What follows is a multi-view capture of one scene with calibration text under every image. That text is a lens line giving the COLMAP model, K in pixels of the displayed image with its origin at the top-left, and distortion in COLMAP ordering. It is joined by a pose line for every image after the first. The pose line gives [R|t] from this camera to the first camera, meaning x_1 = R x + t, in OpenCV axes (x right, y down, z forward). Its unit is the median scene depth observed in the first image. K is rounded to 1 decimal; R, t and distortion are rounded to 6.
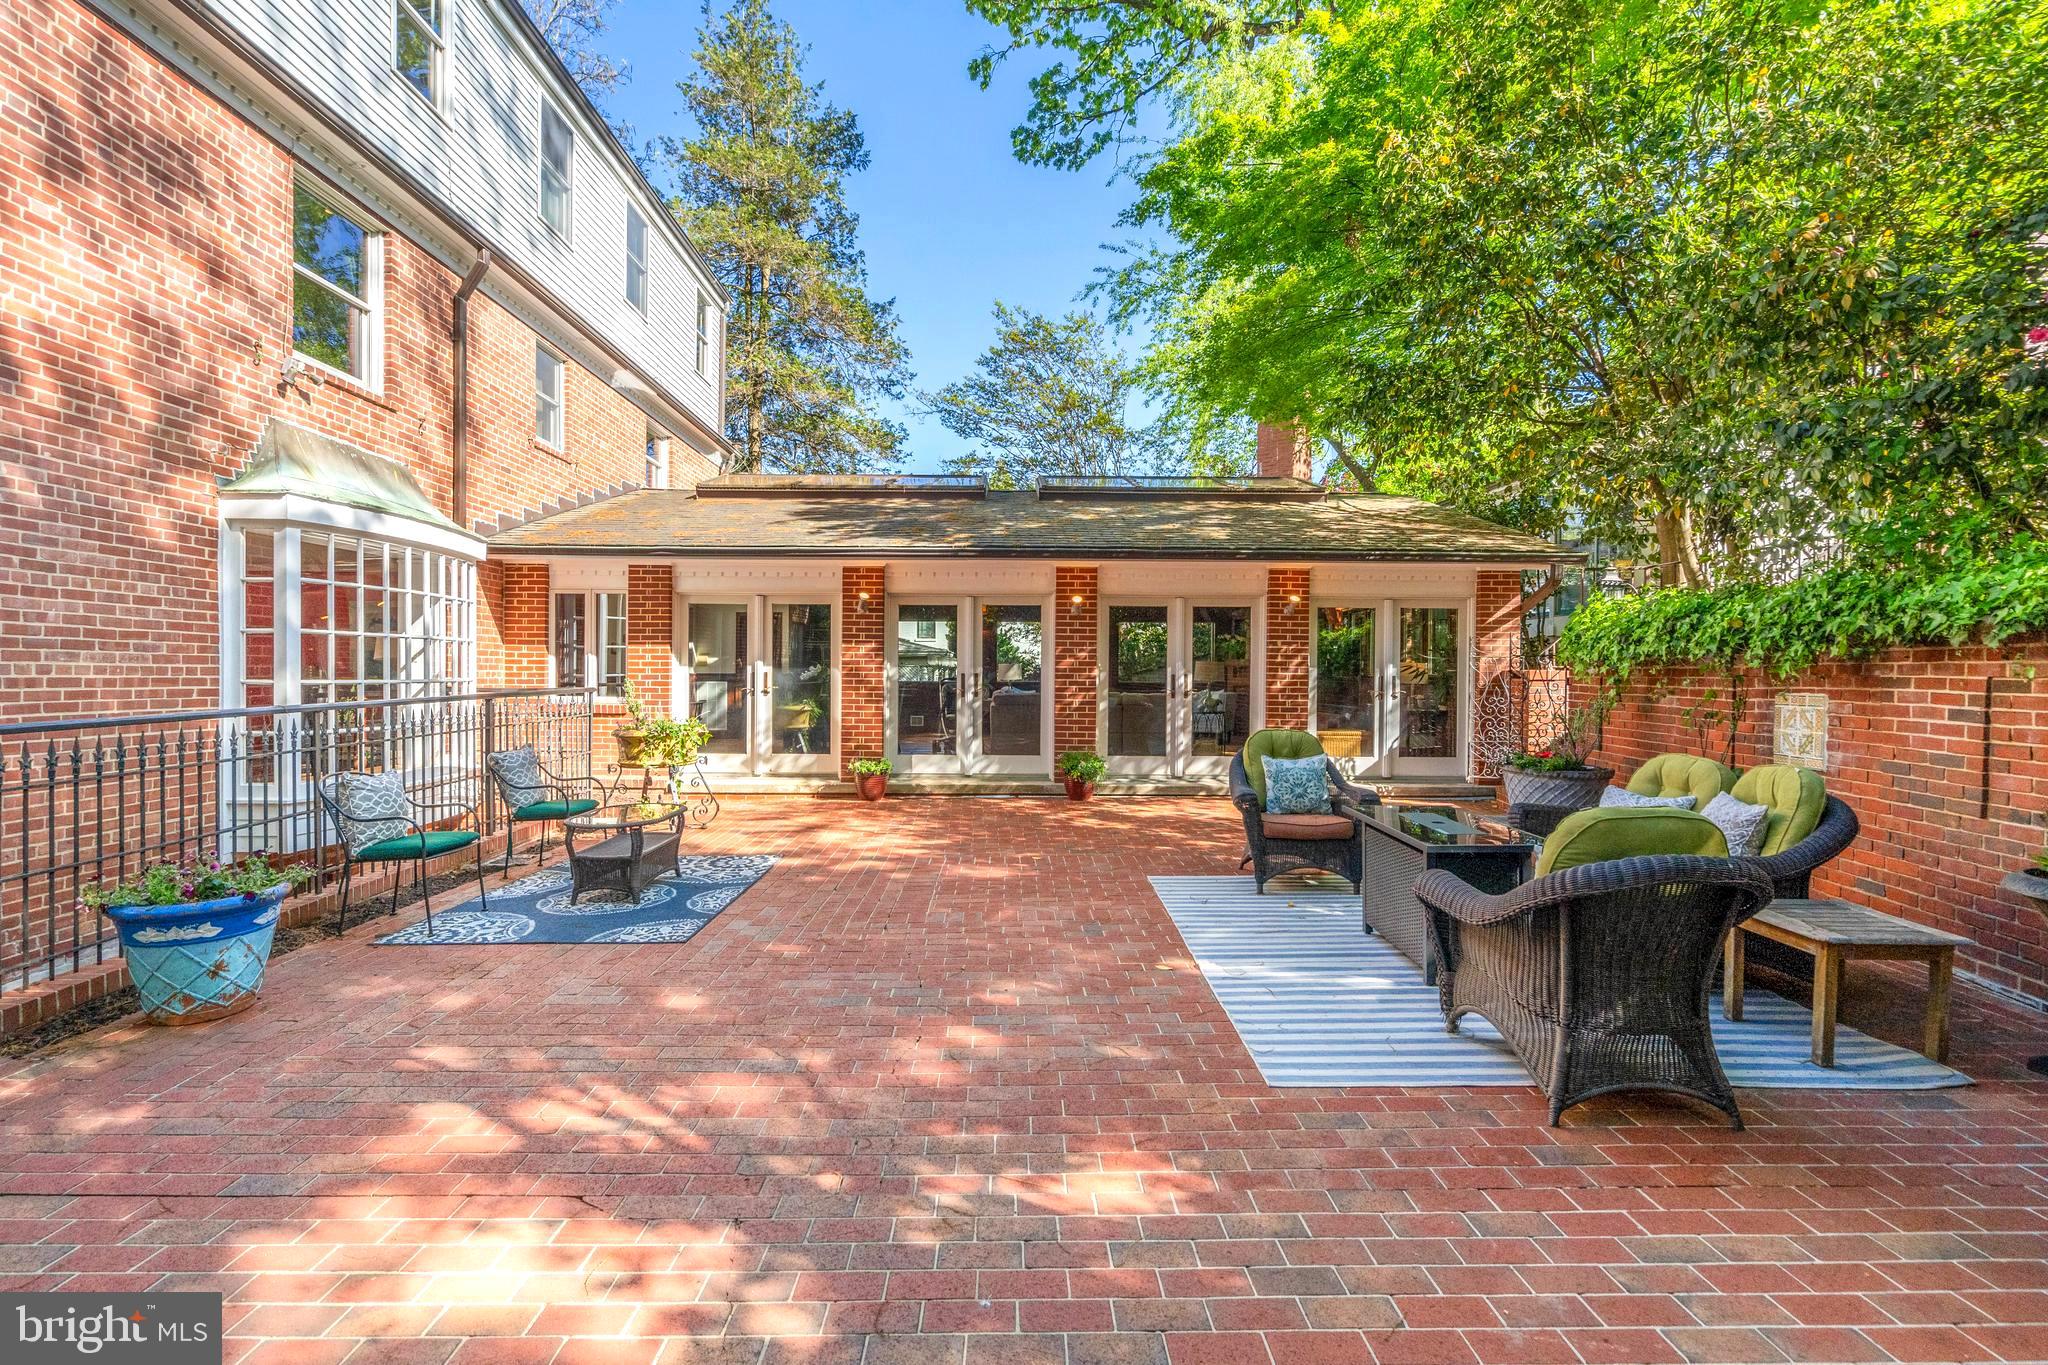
lens RADIAL K [[969.5, 0, 1025.2], [0, 969.5, 686.4], [0, 0, 1]] dist [0.002340, 0.000254]
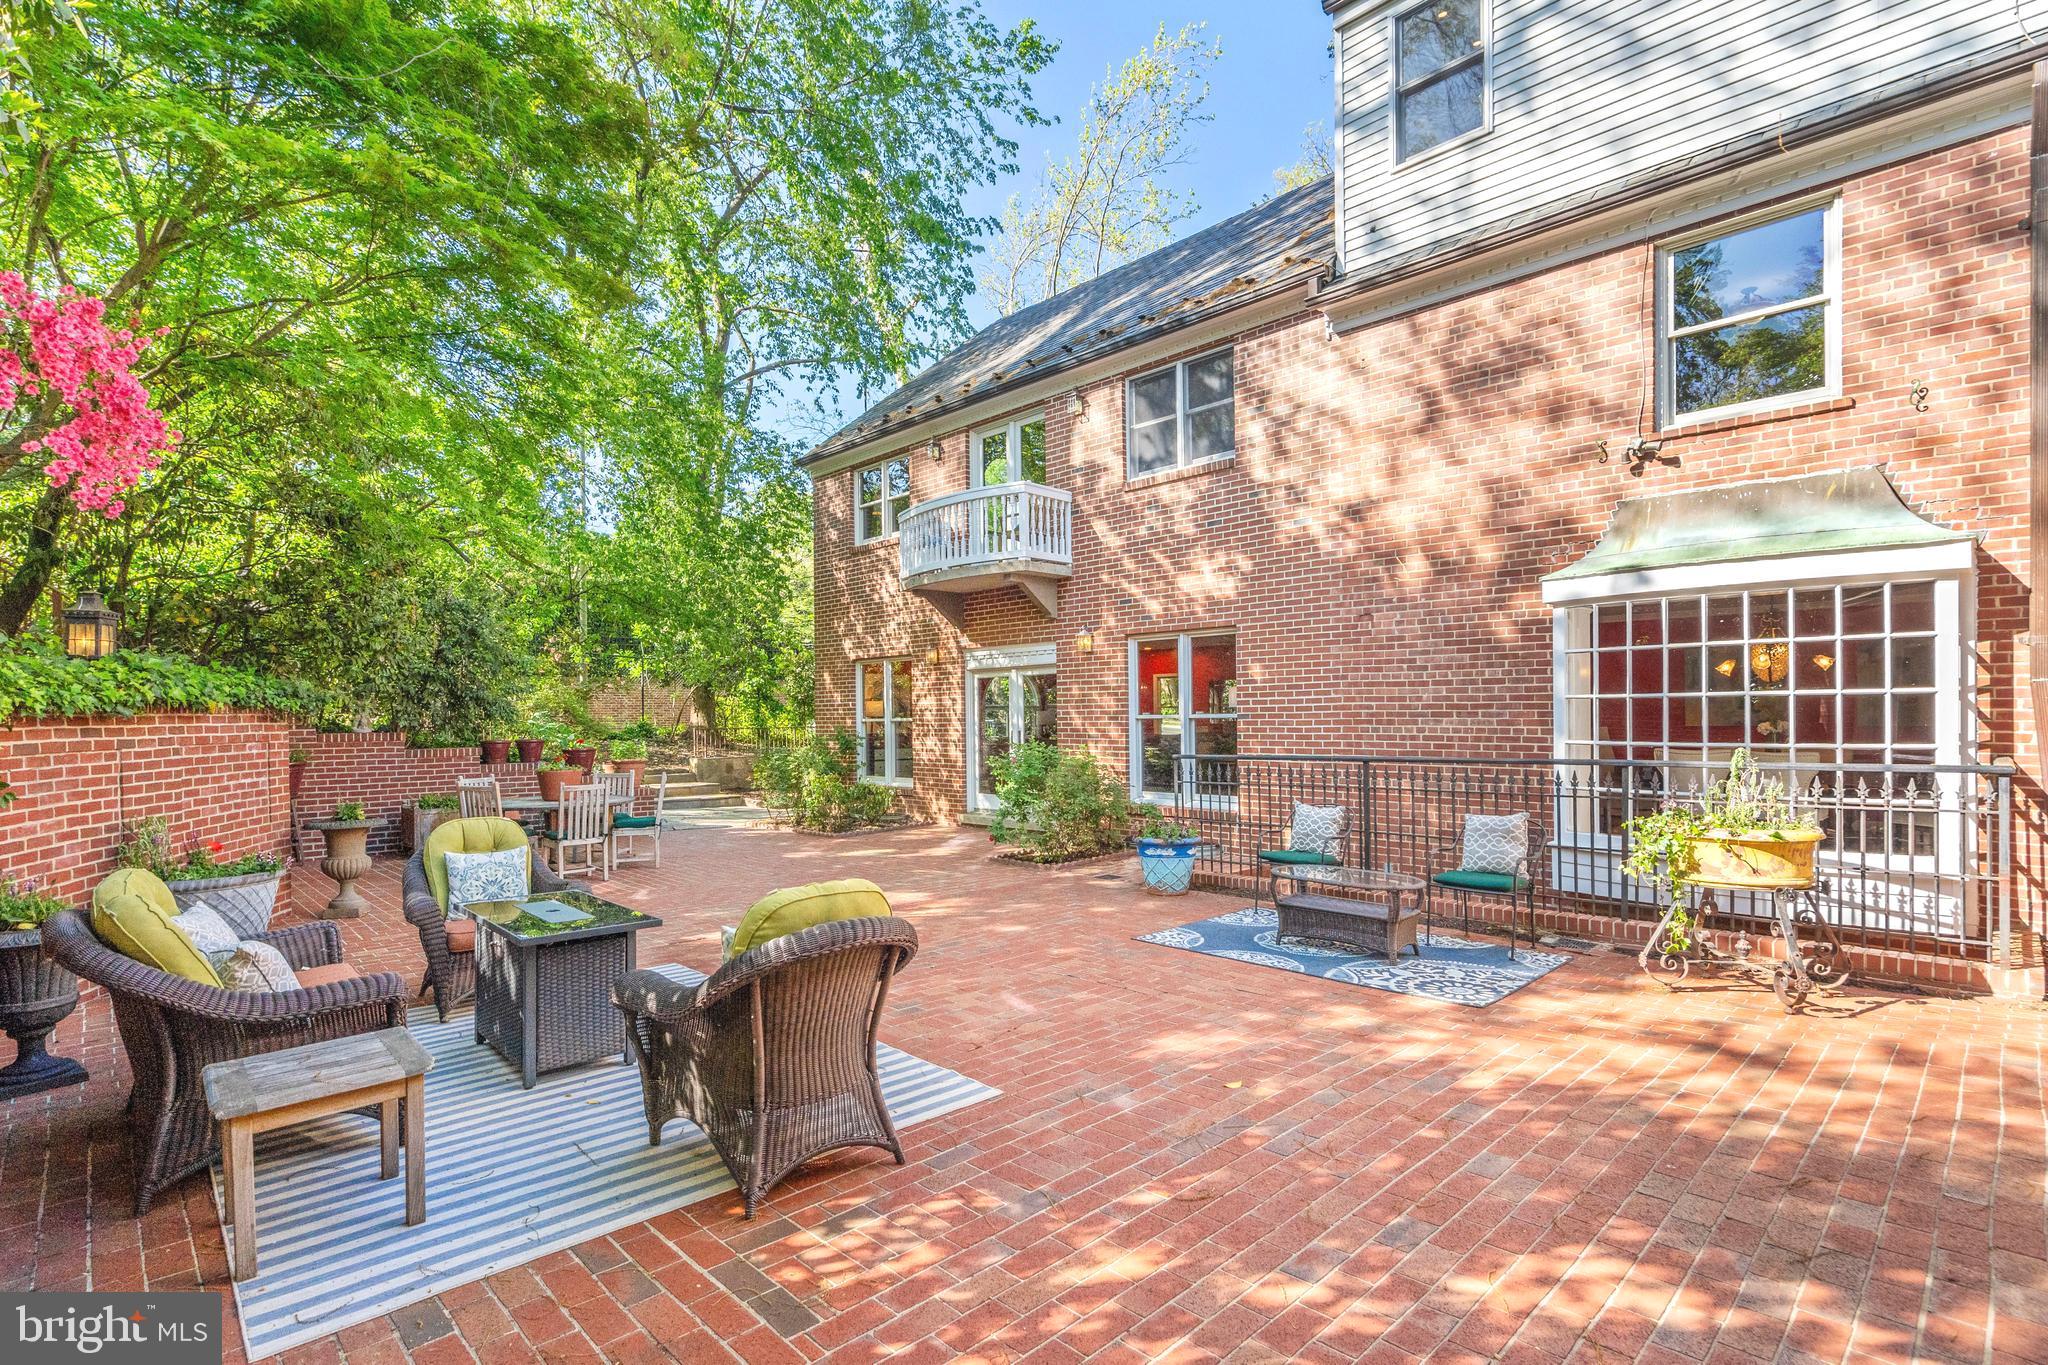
lens RADIAL K [[969.5, 0, 1033.7], [0, 969.5, 683.7], [0, 0, 1]] dist [0.002340, 0.000254]
pose [[-0.731323, -0.036351, -0.681062, 0.549865], [-0.019923, 0.999291, -0.031942, -0.027377], [0.681740, -0.009791, -0.731529, 1.608253]]
